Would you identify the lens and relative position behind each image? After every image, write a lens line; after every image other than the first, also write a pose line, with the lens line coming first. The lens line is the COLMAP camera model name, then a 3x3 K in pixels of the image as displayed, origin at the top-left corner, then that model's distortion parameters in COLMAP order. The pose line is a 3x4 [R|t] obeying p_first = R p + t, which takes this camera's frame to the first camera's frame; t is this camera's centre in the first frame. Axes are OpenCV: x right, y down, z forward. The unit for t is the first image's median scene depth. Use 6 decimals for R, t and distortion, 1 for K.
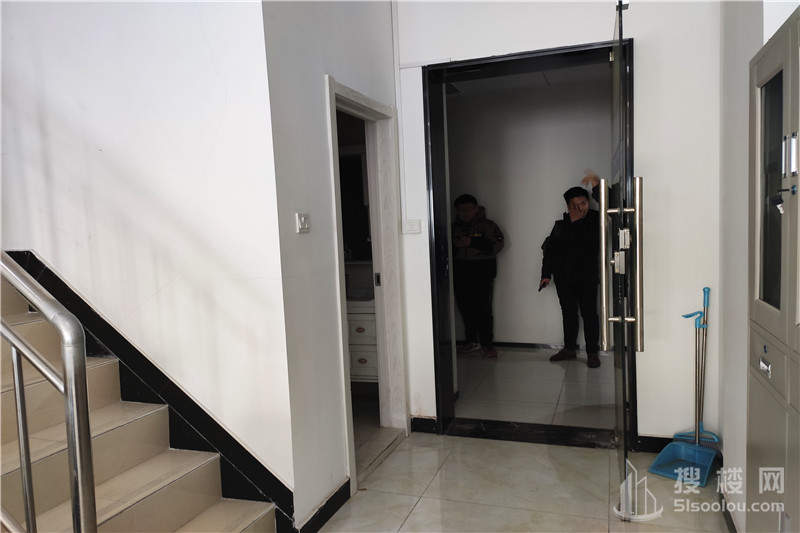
lens RADIAL K [[602.5, 0, 401.7], [0, 602.5, 270.4], [0, 0, 1]] dist [0.031811, -0.003769]
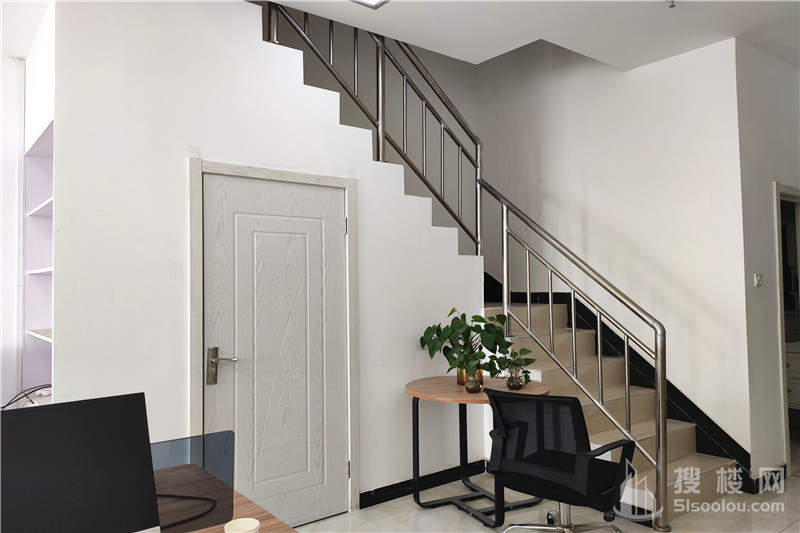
lens RADIAL K [[602.5, 0, 401.7], [0, 602.5, 270.4], [0, 0, 1]] dist [0.031811, -0.003769]
pose [[0.843893, 0.012252, -0.536371, -0.098926], [-0.057702, 0.996013, -0.068033, 0.055796], [0.533399, 0.088362, 0.841236, -0.804739]]
